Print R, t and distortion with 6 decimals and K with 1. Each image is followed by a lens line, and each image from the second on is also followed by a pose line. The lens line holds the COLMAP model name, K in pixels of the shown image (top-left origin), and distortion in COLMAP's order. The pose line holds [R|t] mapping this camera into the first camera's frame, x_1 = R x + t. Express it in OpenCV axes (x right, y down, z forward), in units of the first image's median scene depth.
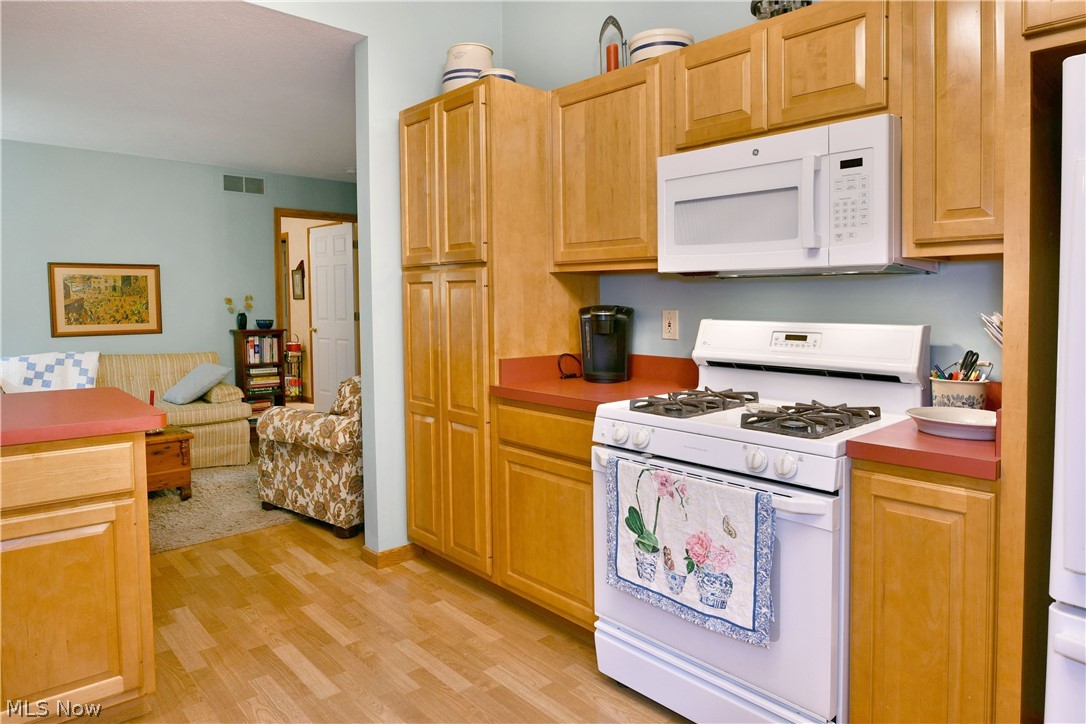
lens RADIAL K [[665.6, 0, 544.8], [0, 665.6, 327.9], [0, 0, 1]] dist [-0.004561, -0.002397]
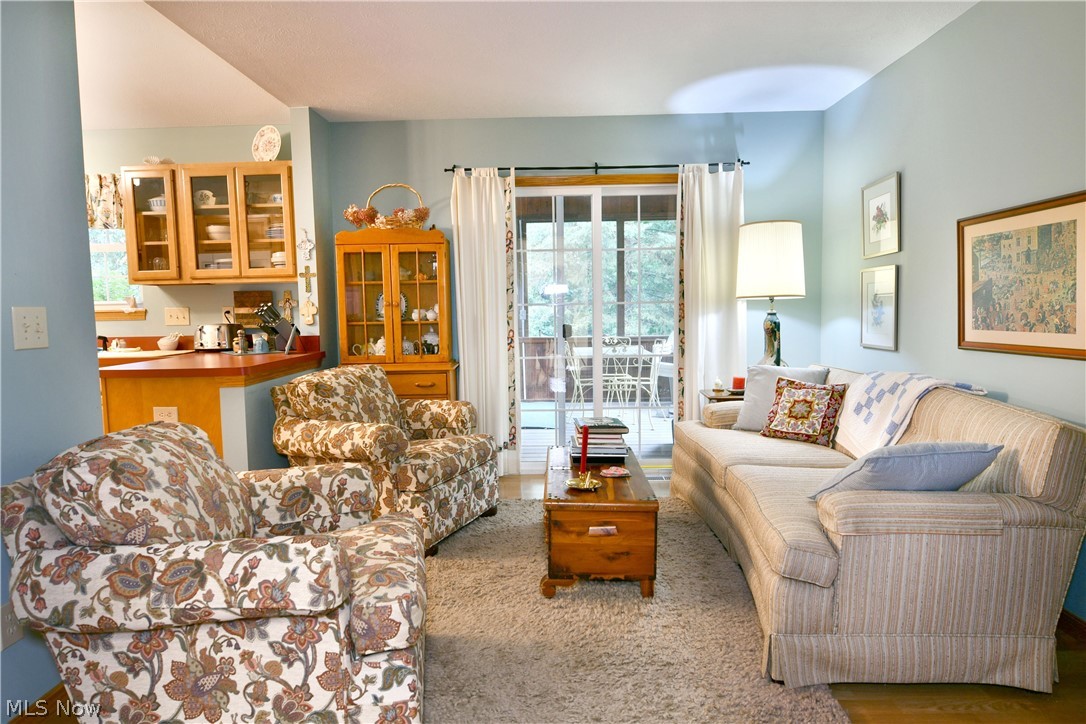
lens RADIAL K [[663.7, 0, 529.4], [0, 663.7, 361.0], [0, 0, 1]] dist [-0.003025, -0.002121]
pose [[-0.703370, 0.069052, -0.707462, -0.121353], [-0.012320, 0.993937, 0.109262, -0.062844], [0.710717, 0.085567, -0.698254, 2.098750]]
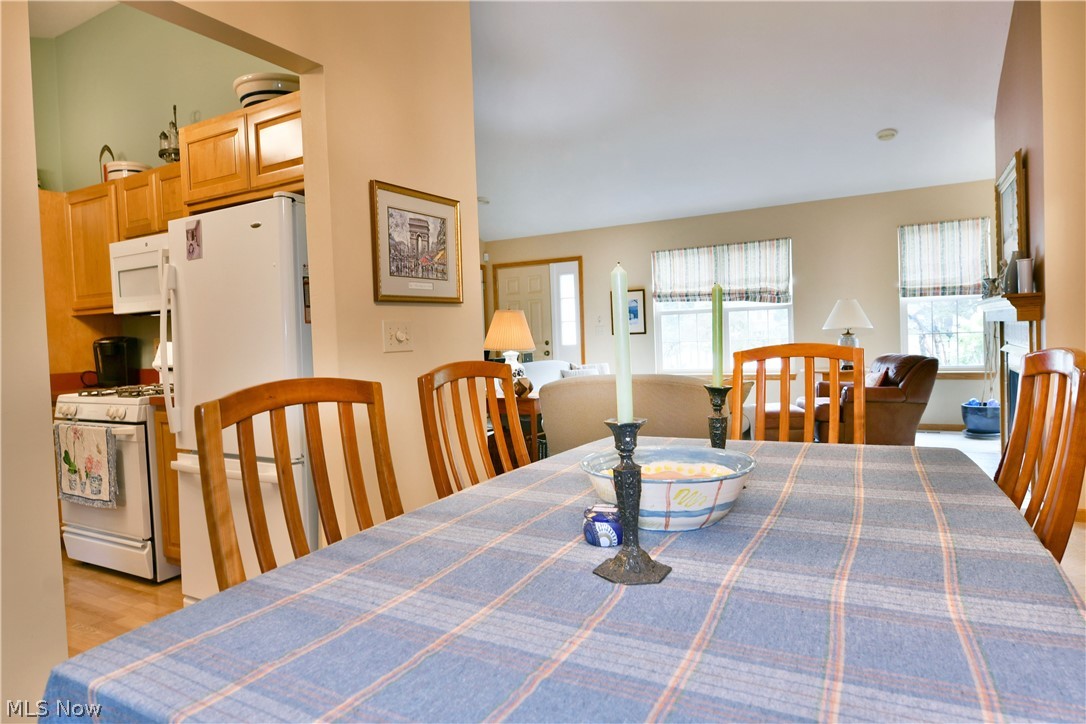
lens RADIAL K [[662.1, 0, 544.3], [0, 662.1, 357.0], [0, 0, 1]] dist [-0.008904, -0.006788]
pose [[0.950917, -0.047266, 0.305815, 0.561425], [0.051570, 0.998651, -0.006003, 0.071033], [-0.305119, 0.021479, 0.952072, -0.708110]]
